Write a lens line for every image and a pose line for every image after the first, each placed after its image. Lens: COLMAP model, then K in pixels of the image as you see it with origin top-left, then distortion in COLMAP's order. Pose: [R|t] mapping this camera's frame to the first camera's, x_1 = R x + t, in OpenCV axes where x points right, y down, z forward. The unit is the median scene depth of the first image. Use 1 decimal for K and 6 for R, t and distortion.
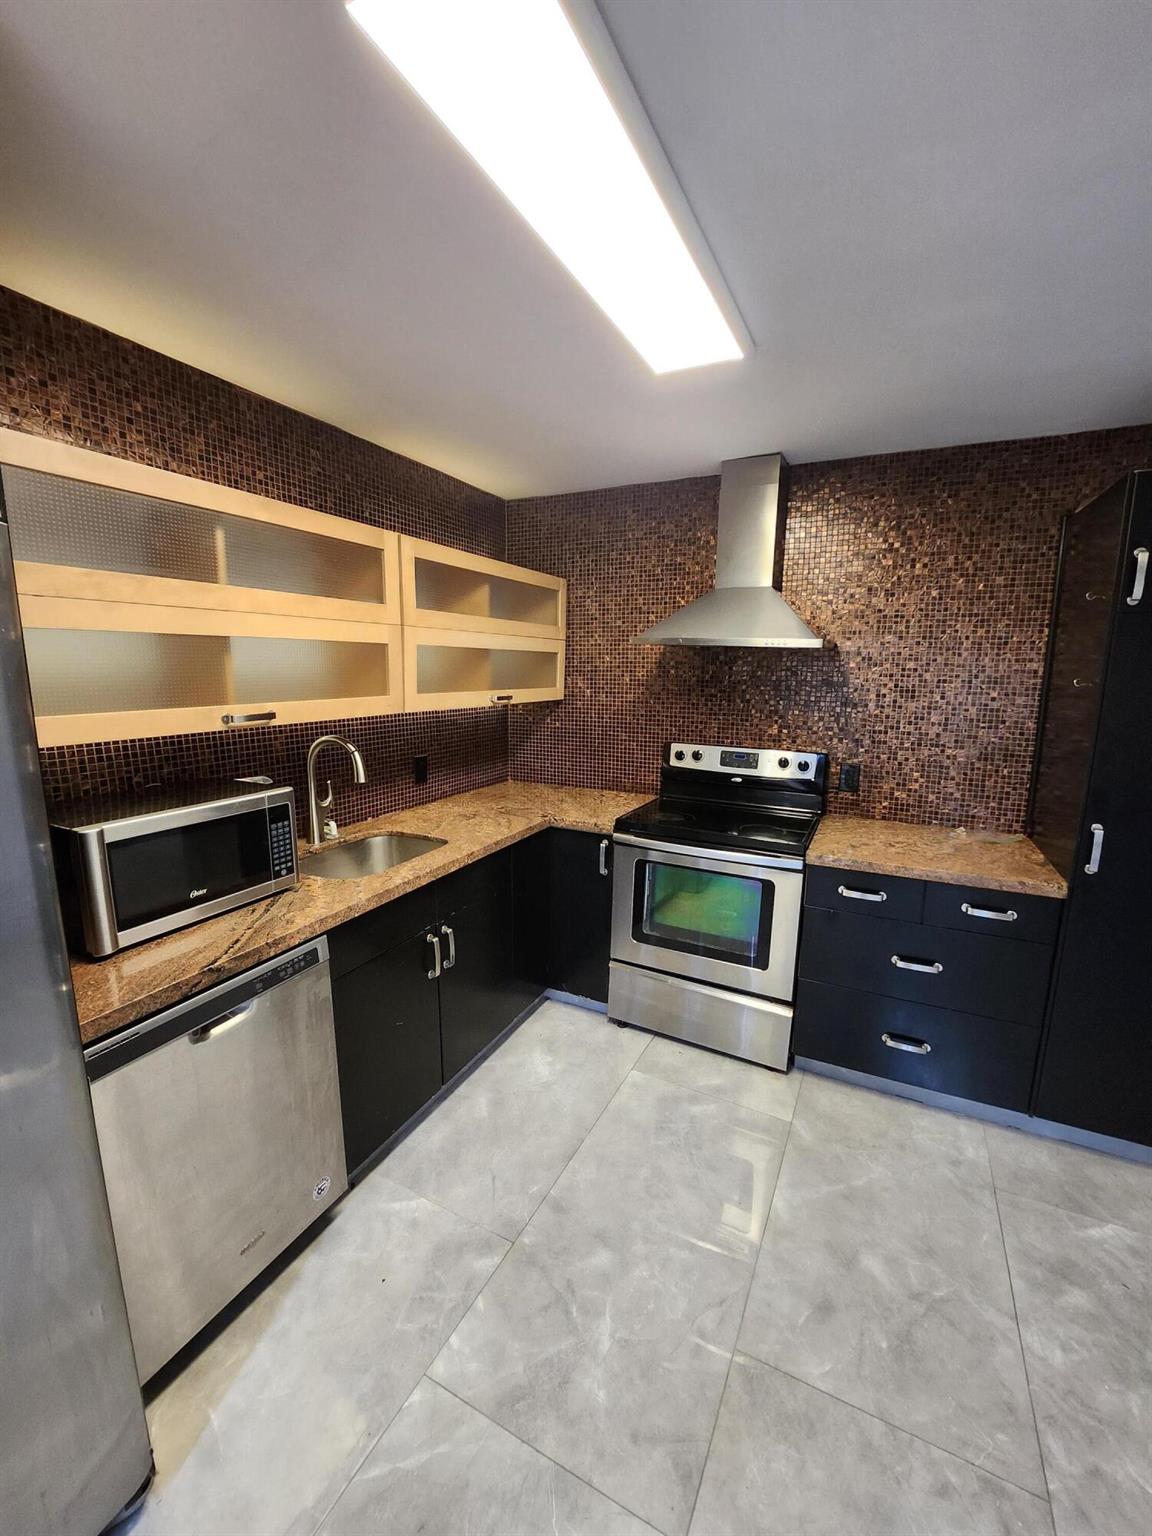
lens RADIAL K [[616.6, 0, 575.2], [0, 616.6, 774.4], [0, 0, 1]] dist [-0.019518, 0.001855]
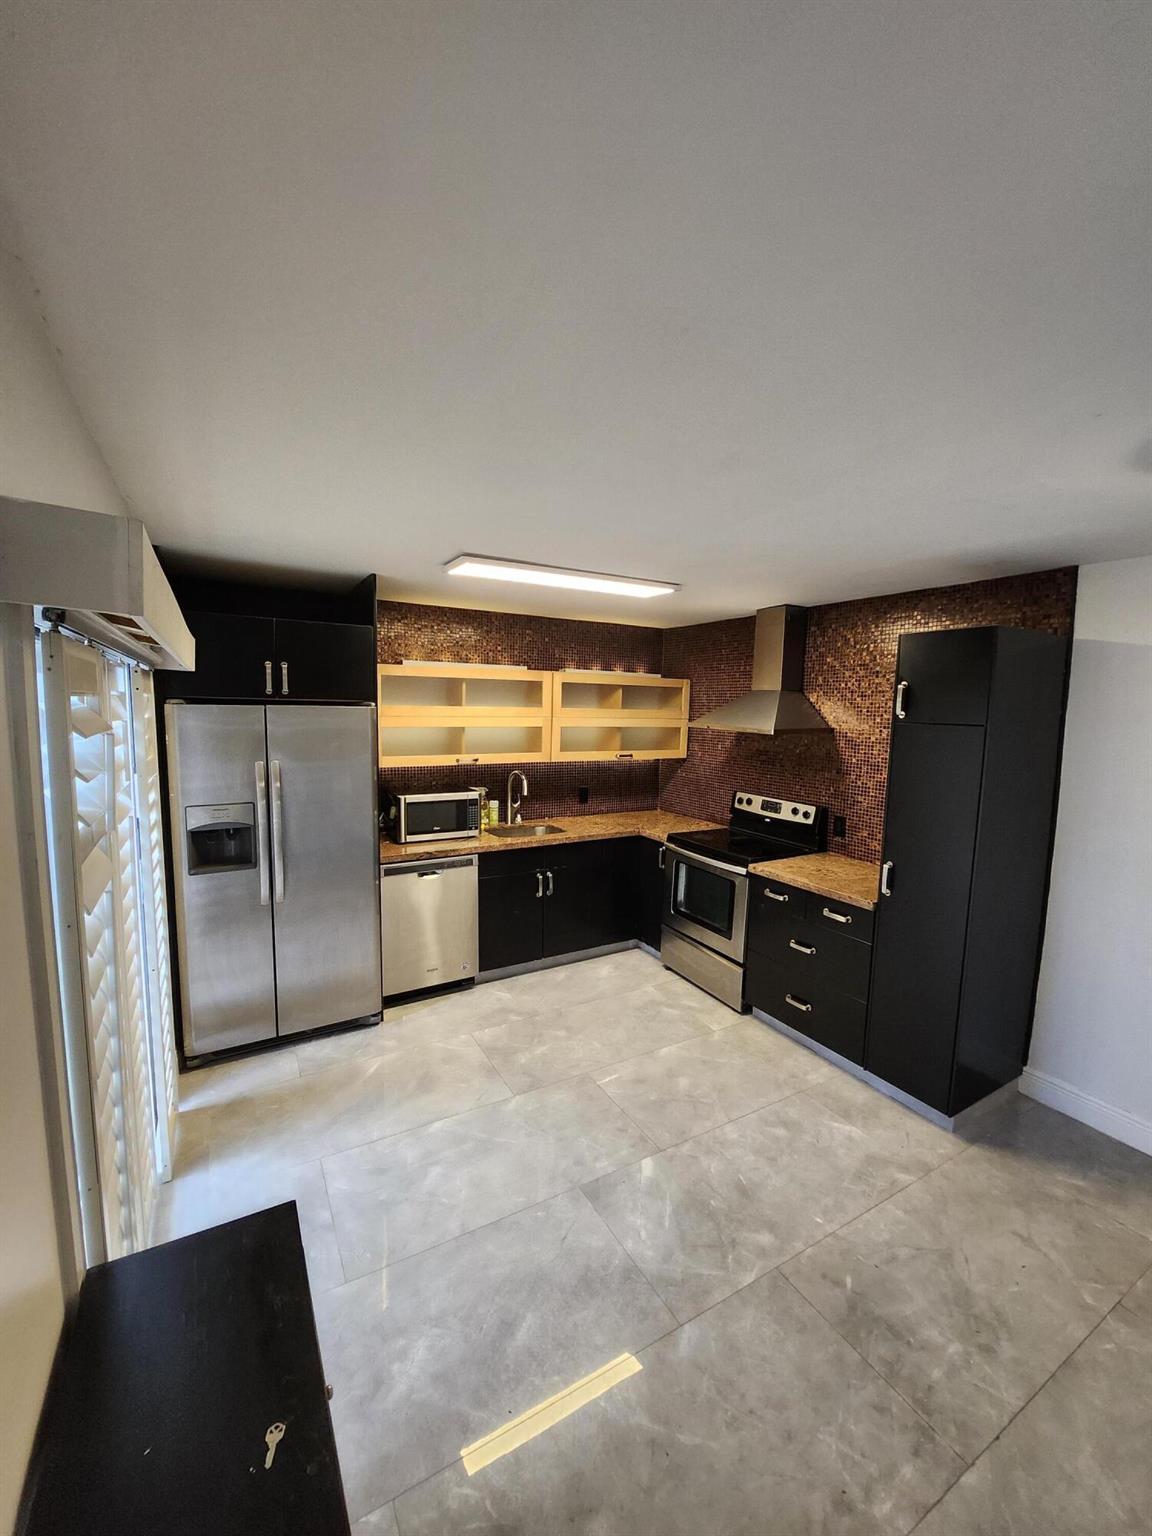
lens RADIAL K [[616.6, 0, 577.4], [0, 616.6, 771.6], [0, 0, 1]] dist [-0.019518, 0.001855]
pose [[0.832361, 0.063576, -0.550575, 0.842570], [-0.105798, 0.993358, -0.045241, 0.009417], [0.544042, 0.095907, 0.833559, -0.554621]]
